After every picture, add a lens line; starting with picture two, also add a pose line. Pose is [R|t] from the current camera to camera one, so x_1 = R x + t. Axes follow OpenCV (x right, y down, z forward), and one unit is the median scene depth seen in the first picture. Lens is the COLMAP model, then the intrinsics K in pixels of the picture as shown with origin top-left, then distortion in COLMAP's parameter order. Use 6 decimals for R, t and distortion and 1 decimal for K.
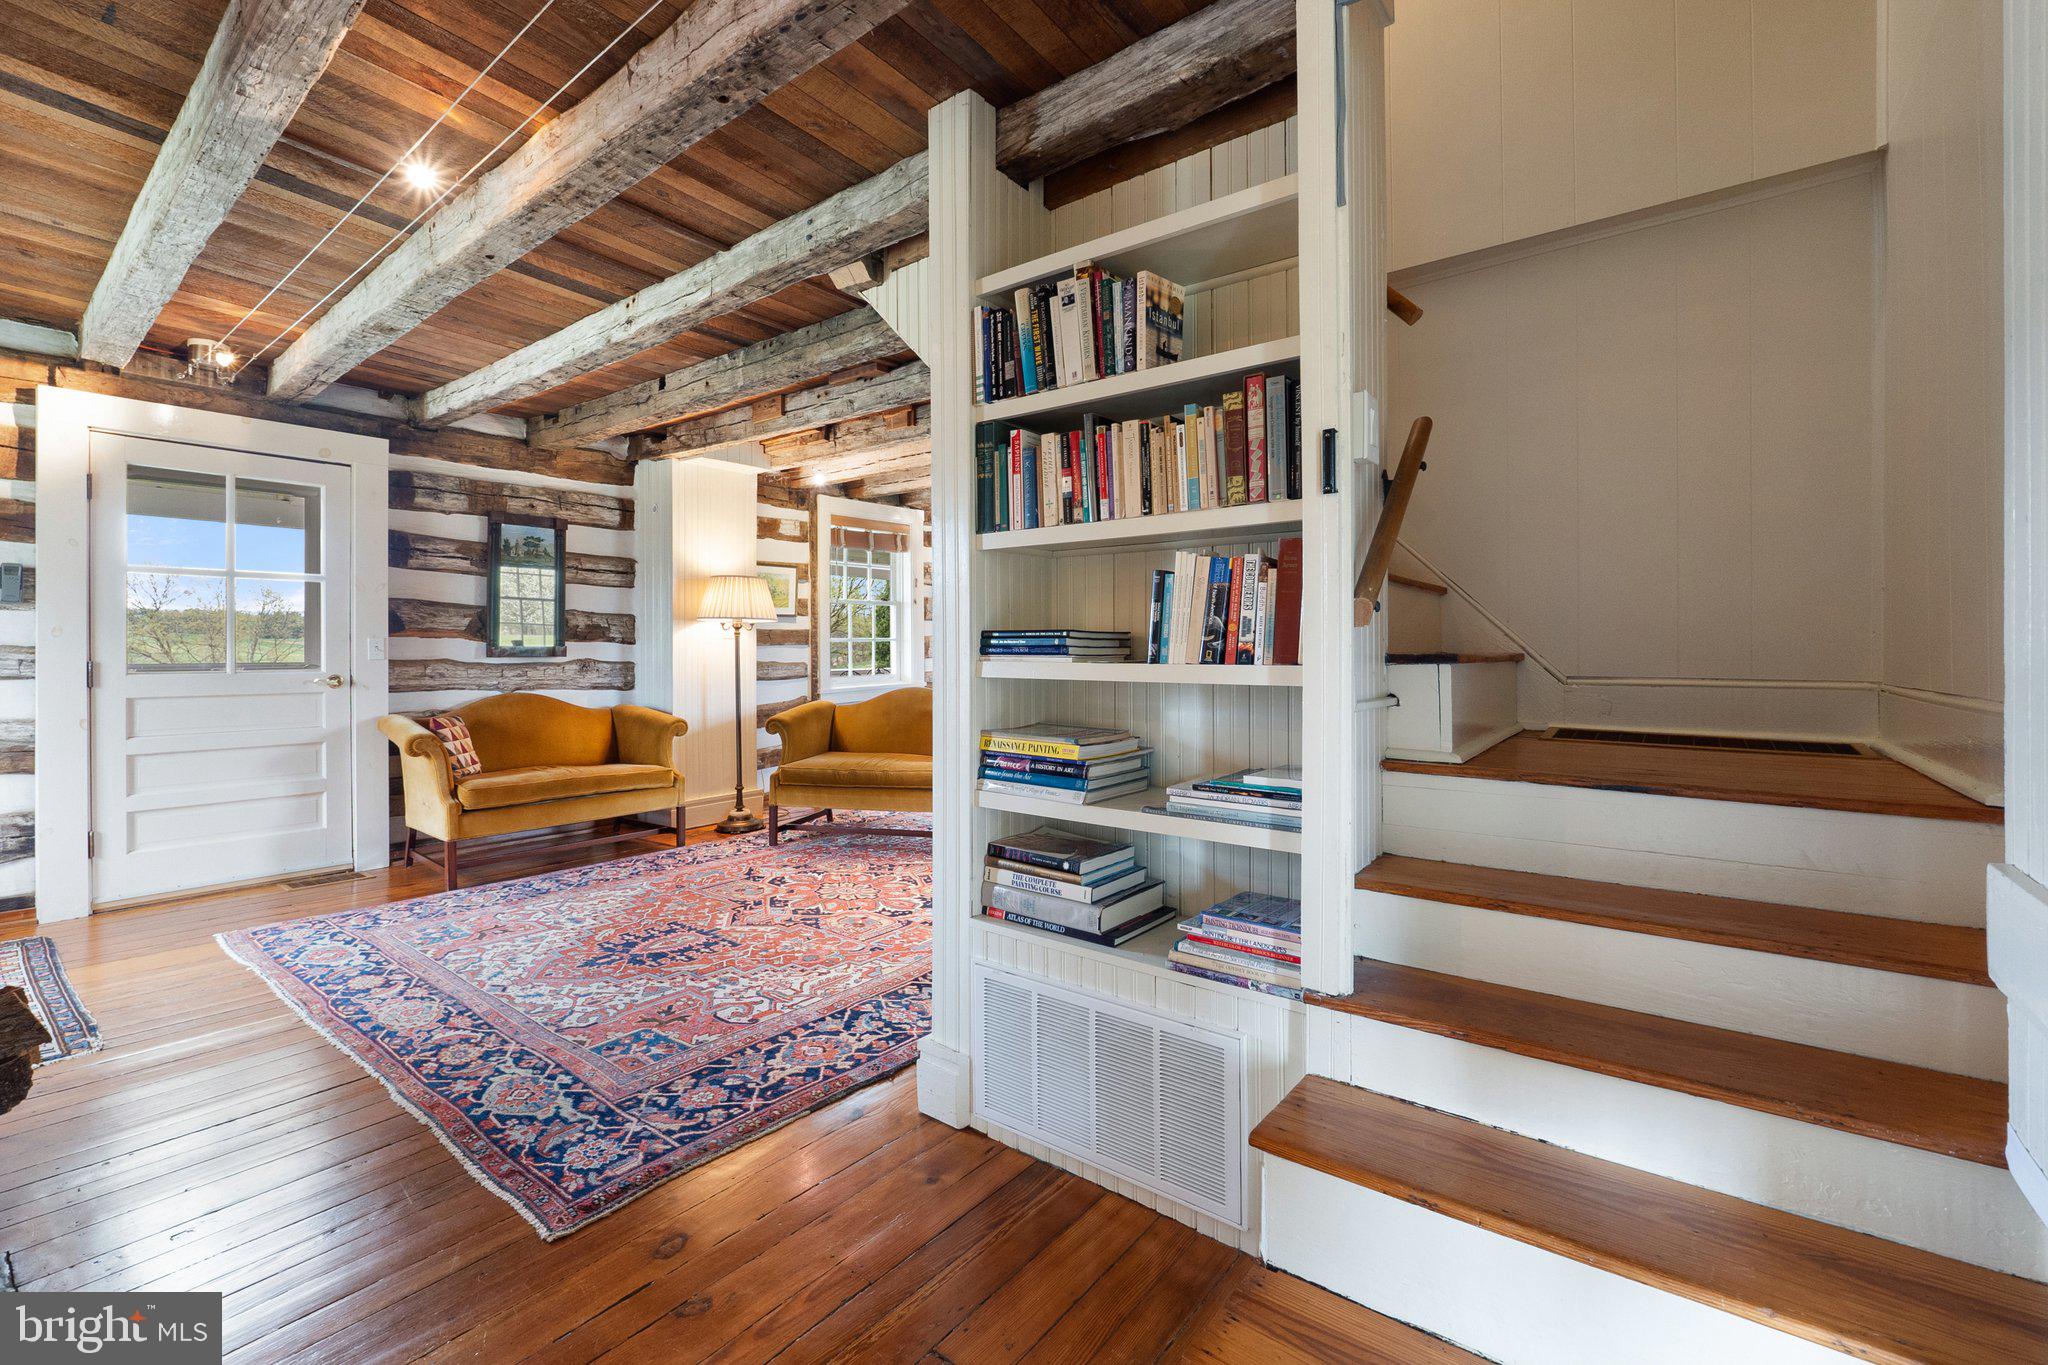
lens RADIAL K [[867.4, 0, 1023.0], [0, 867.4, 657.2], [0, 0, 1]] dist [-0.004440, -0.001314]
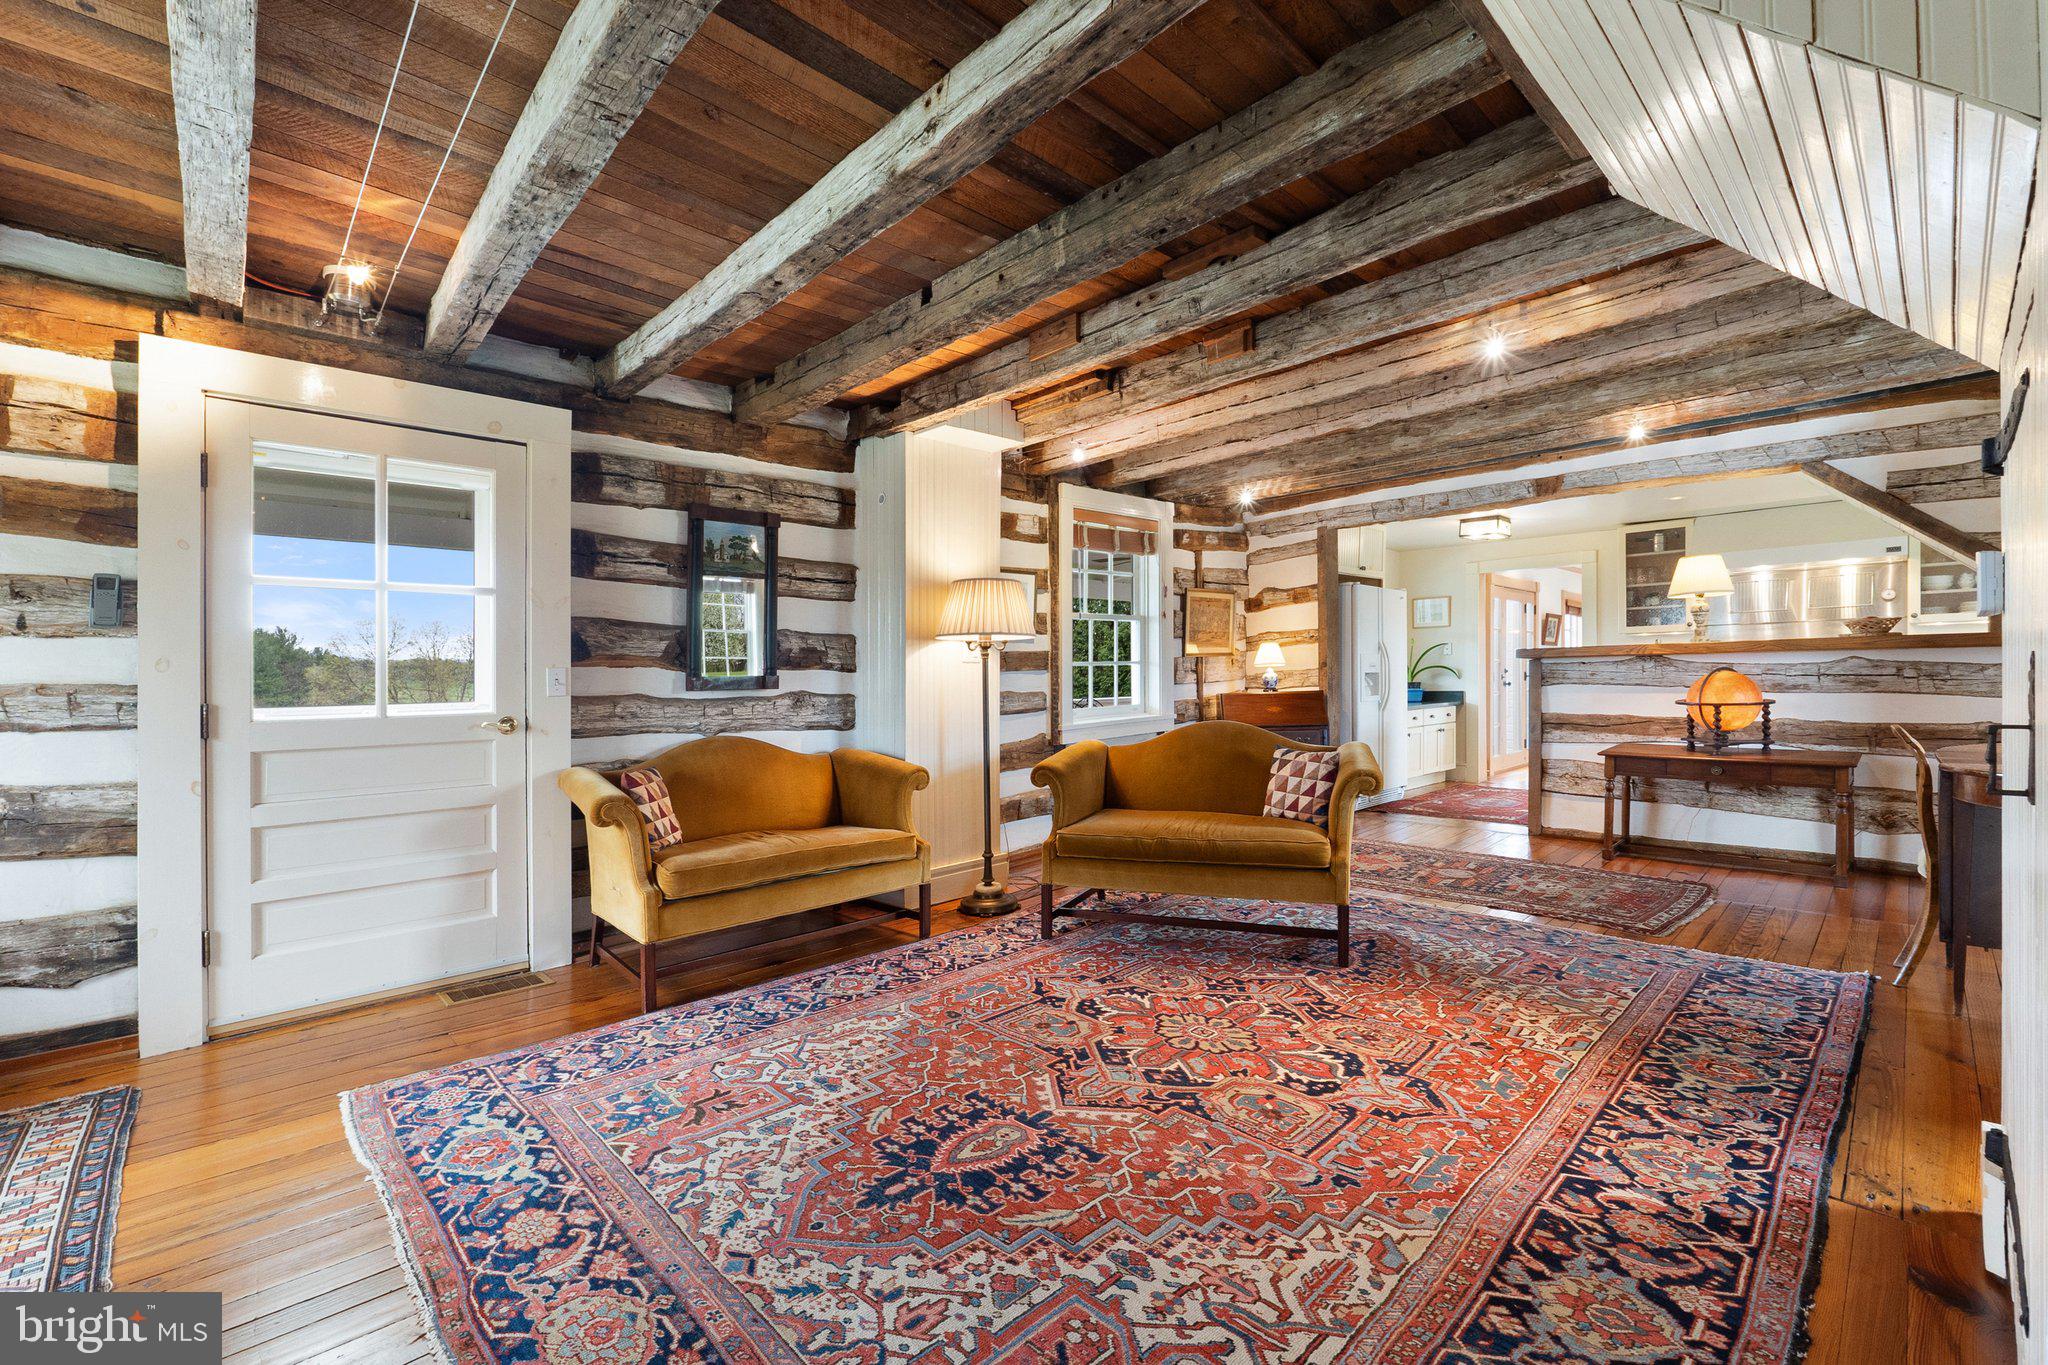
lens RADIAL K [[867.4, 0, 1034.6], [0, 867.4, 653.3], [0, 0, 1]] dist [-0.004440, -0.001314]
pose [[0.989093, -0.025786, -0.145016, -0.247040], [0.019964, 0.998941, -0.041457, 0.006089], [0.145931, 0.038109, 0.988560, 0.344383]]
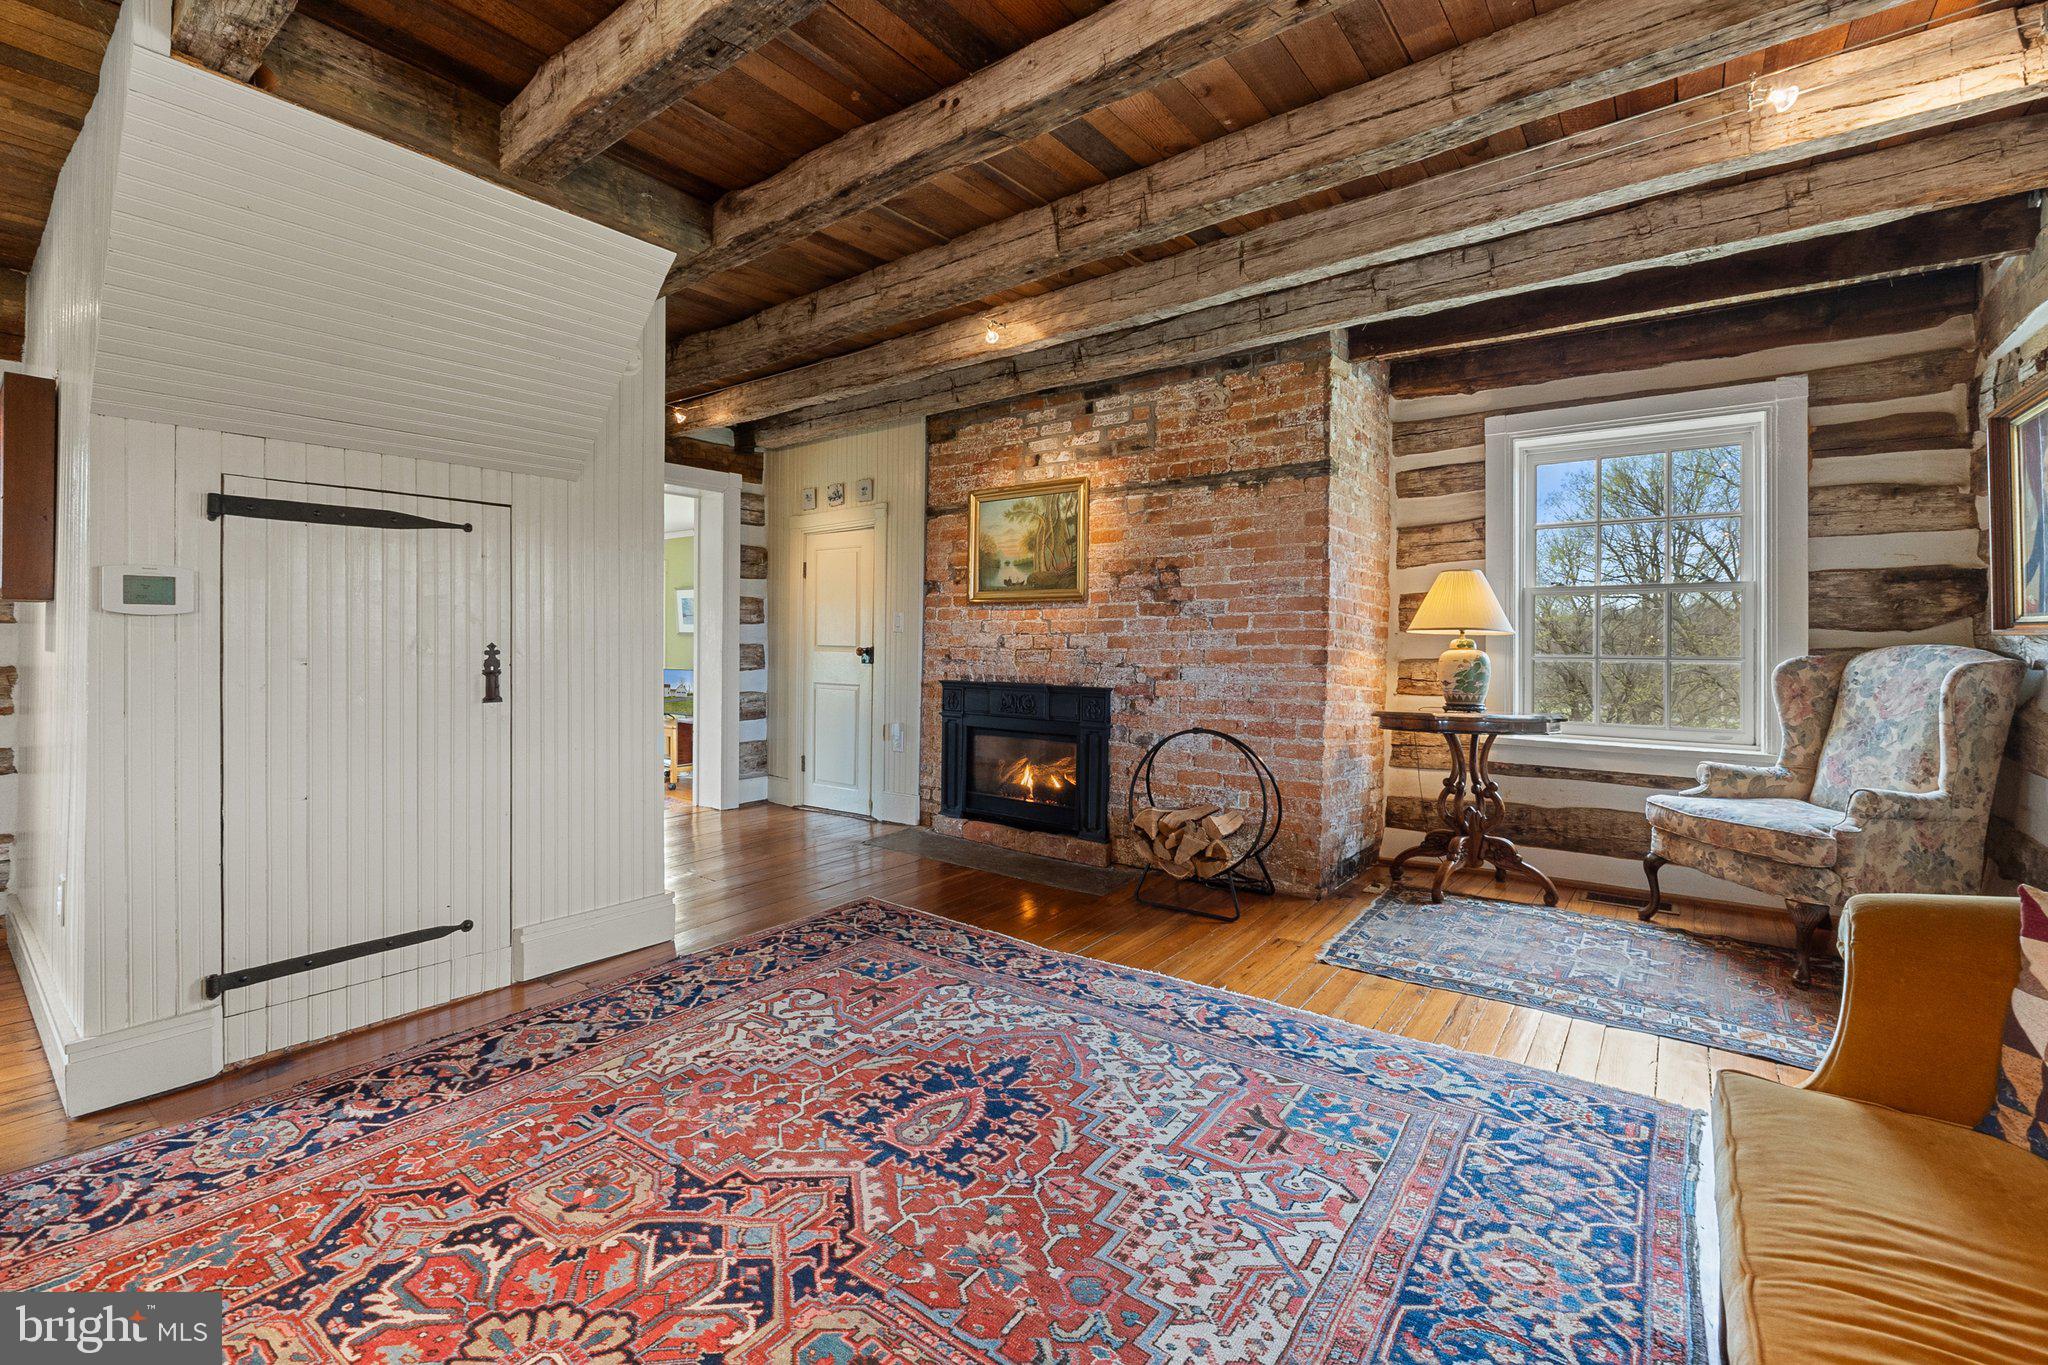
lens RADIAL K [[867.4, 0, 1035.5], [0, 867.4, 638.9], [0, 0, 1]] dist [-0.004440, -0.001314]
pose [[-0.999931, 0.001340, -0.011713, -0.421853], [0.001191, 0.999918, 0.012784, -0.013129], [0.011729, 0.012769, -0.999850, 1.440749]]
